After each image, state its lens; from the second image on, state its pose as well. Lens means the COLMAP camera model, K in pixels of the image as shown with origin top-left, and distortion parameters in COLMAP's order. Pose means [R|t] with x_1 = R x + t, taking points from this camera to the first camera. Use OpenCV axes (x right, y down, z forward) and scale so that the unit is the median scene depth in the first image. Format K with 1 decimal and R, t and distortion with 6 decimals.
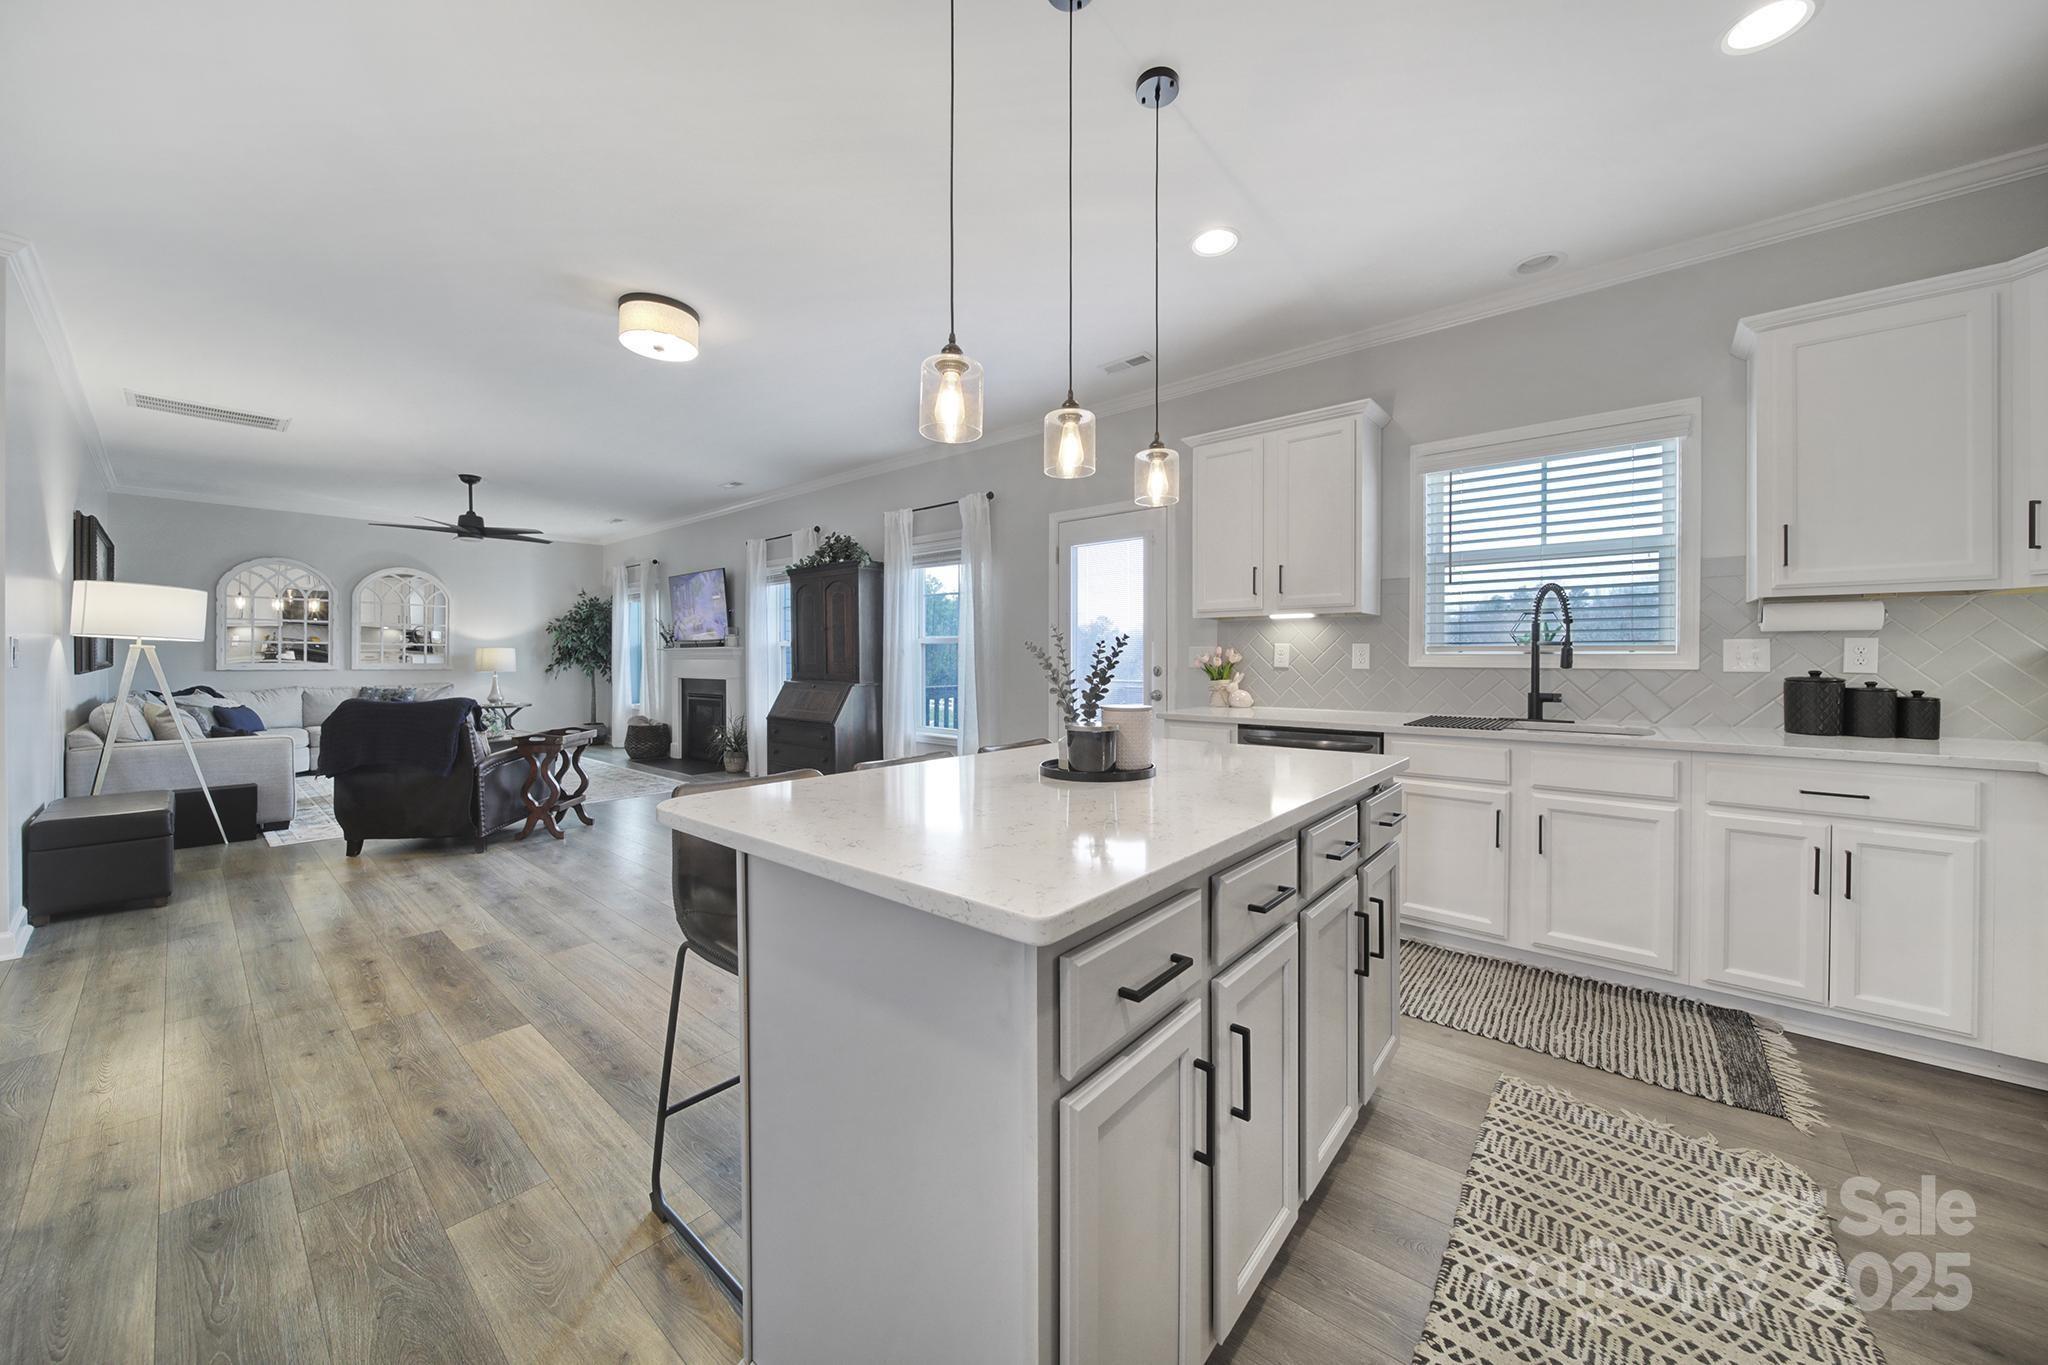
lens RADIAL K [[720.8, 0, 1028.0], [0, 720.8, 666.3], [0, 0, 1]] dist [0.000303, -0.000651]
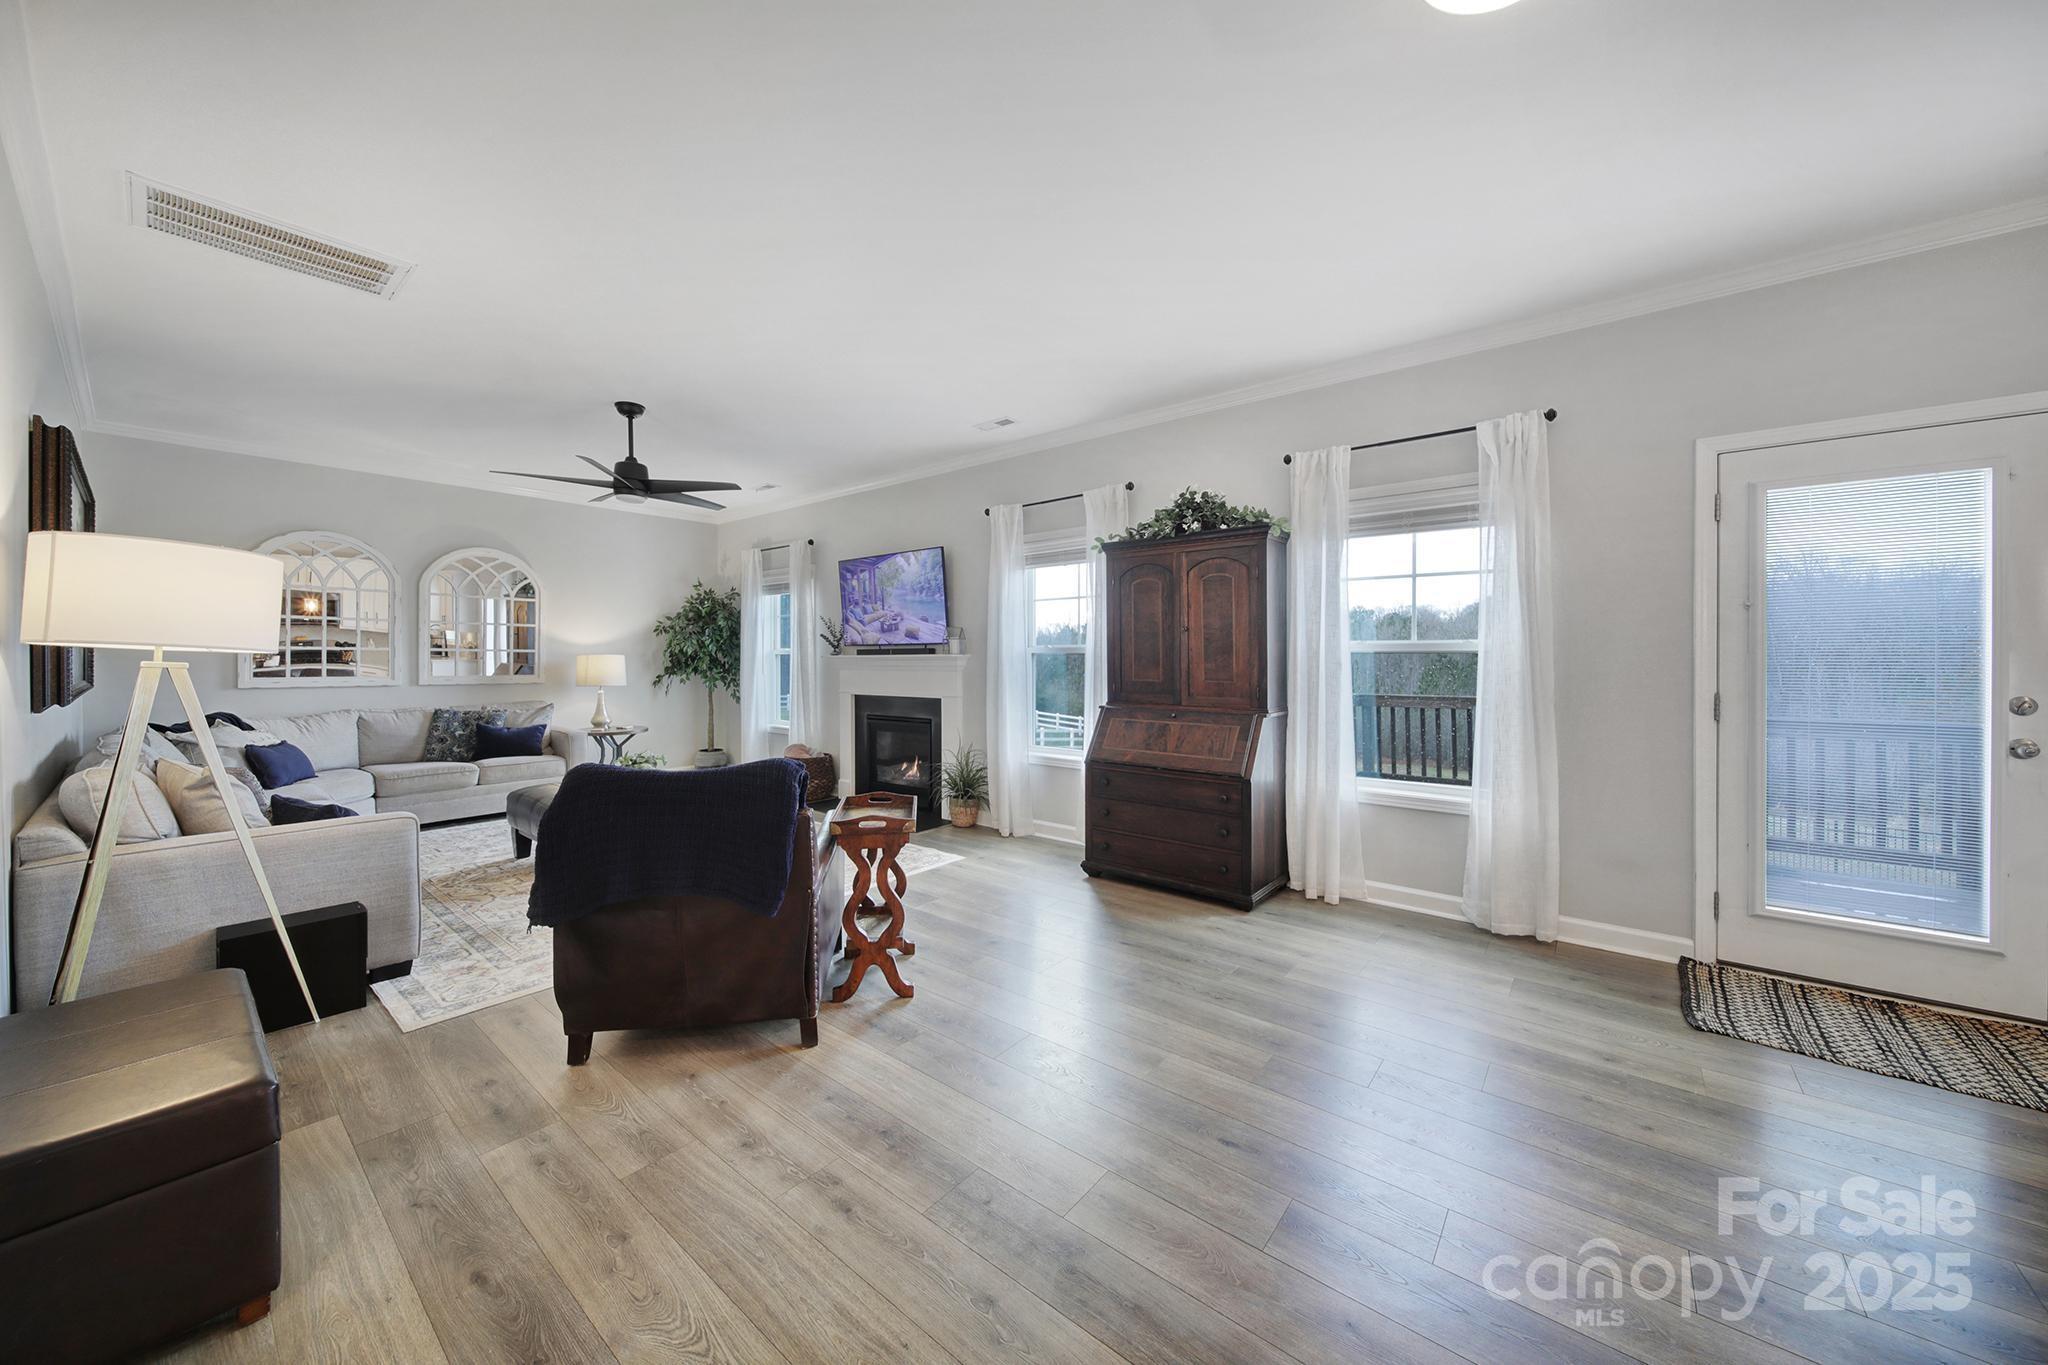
lens RADIAL K [[720.8, 0, 1024.7], [0, 720.8, 667.5], [0, 0, 1]] dist [0.000303, -0.000651]
pose [[0.999807, -0.000959, 0.019627, -0.793500], [0.000938, 0.999999, 0.001089, -0.031801], [-0.019628, -0.001070, 0.999807, 0.599804]]
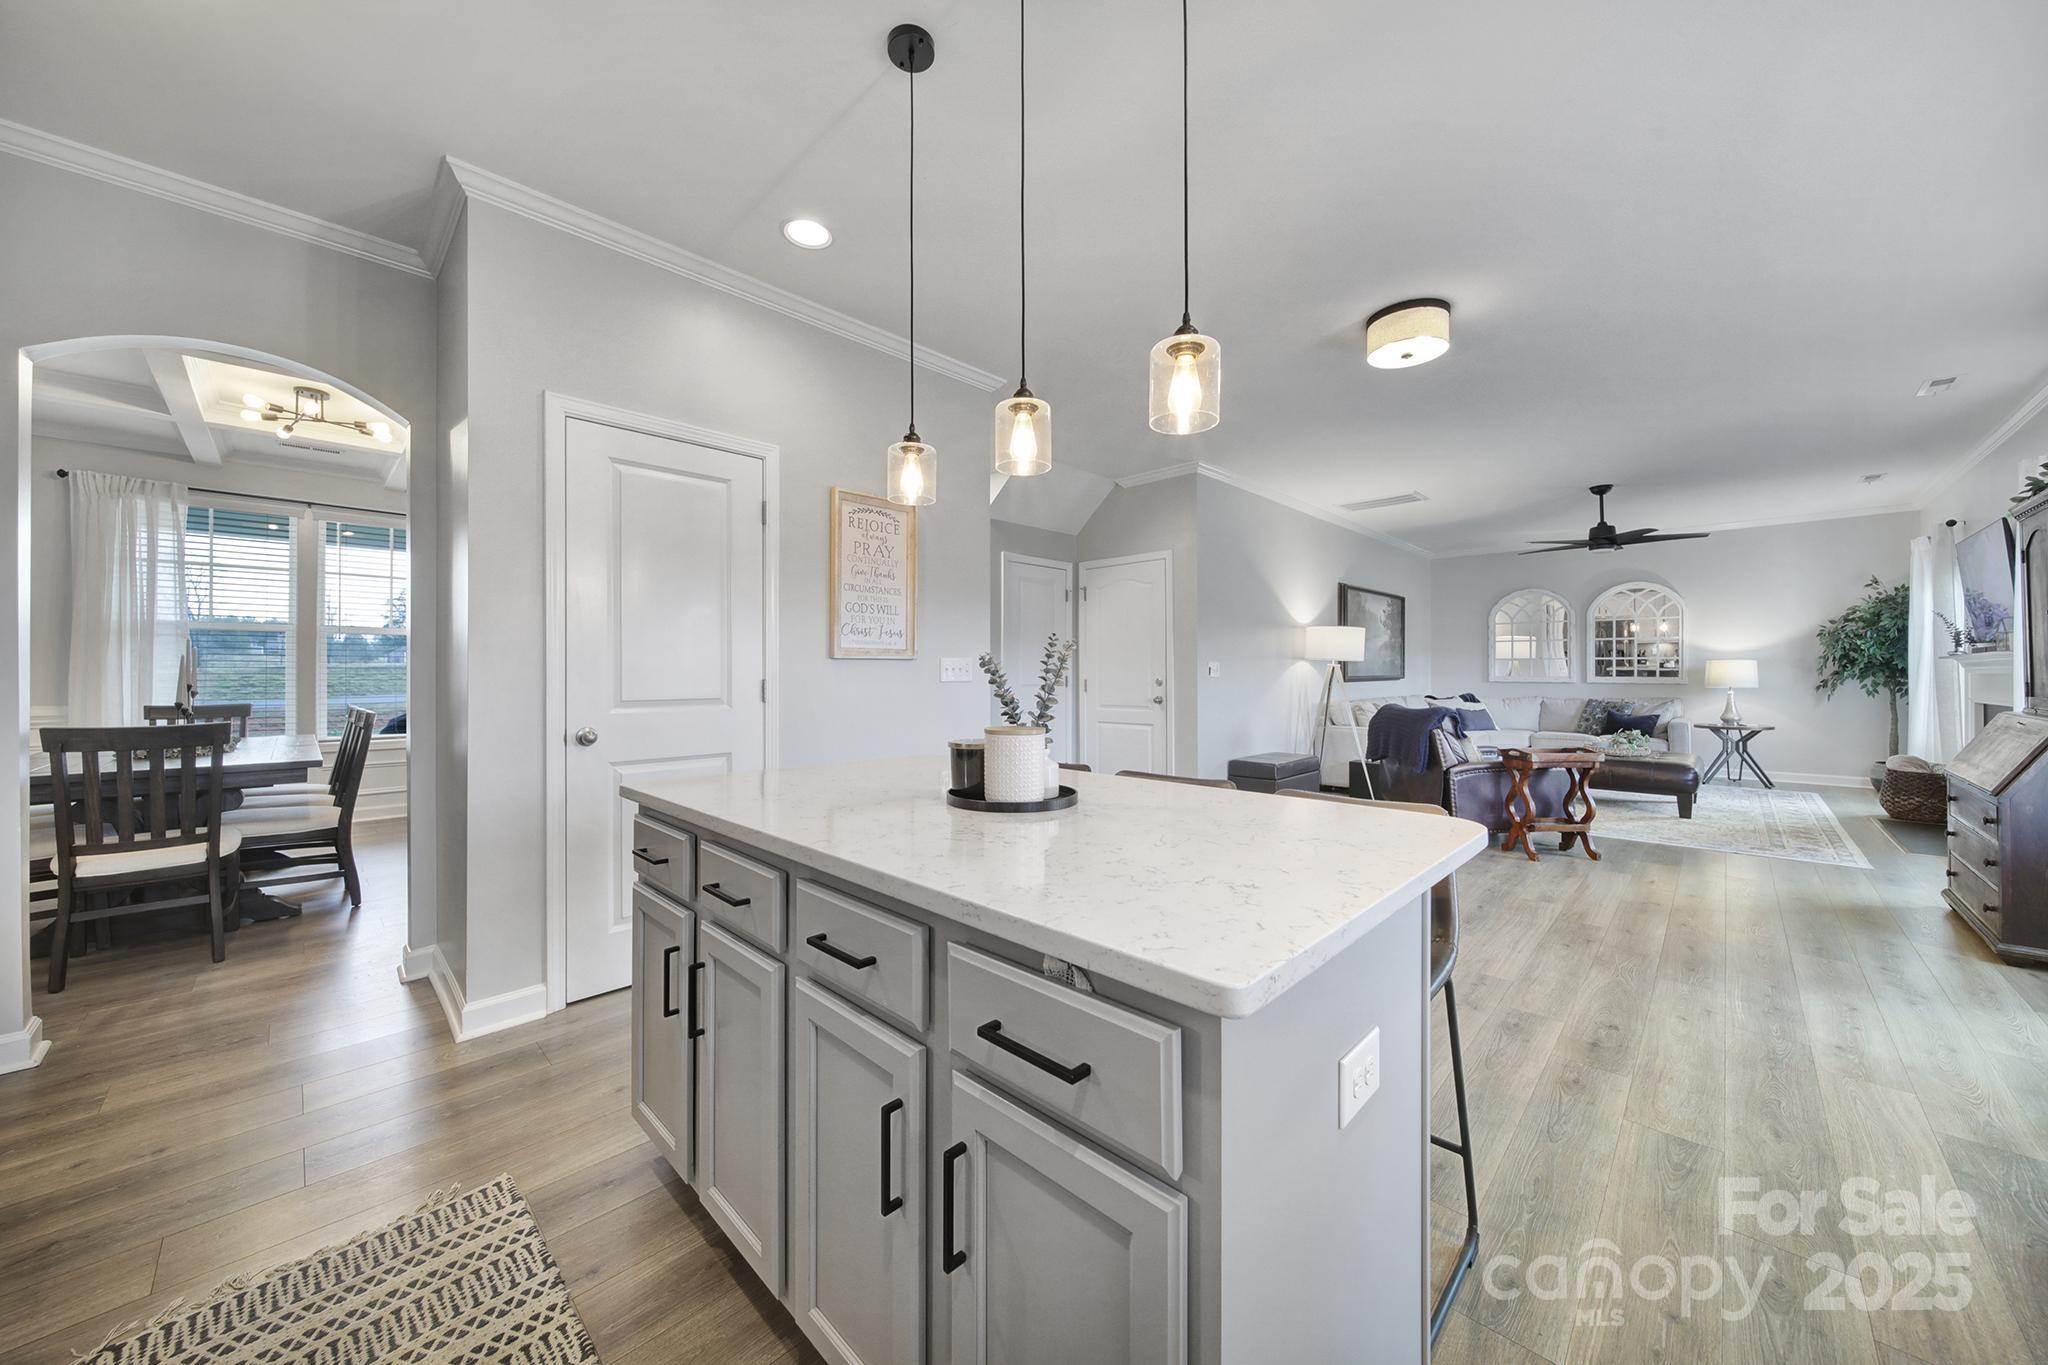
lens RADIAL K [[720.8, 0, 1023.7], [0, 720.8, 667.9], [0, 0, 1]] dist [0.000303, -0.000651]
pose [[-0.073917, -0.007504, -0.997236, 0.495096], [-0.009934, 0.999928, -0.006788, -0.003784], [0.997215, 0.009405, -0.073986, 0.552865]]
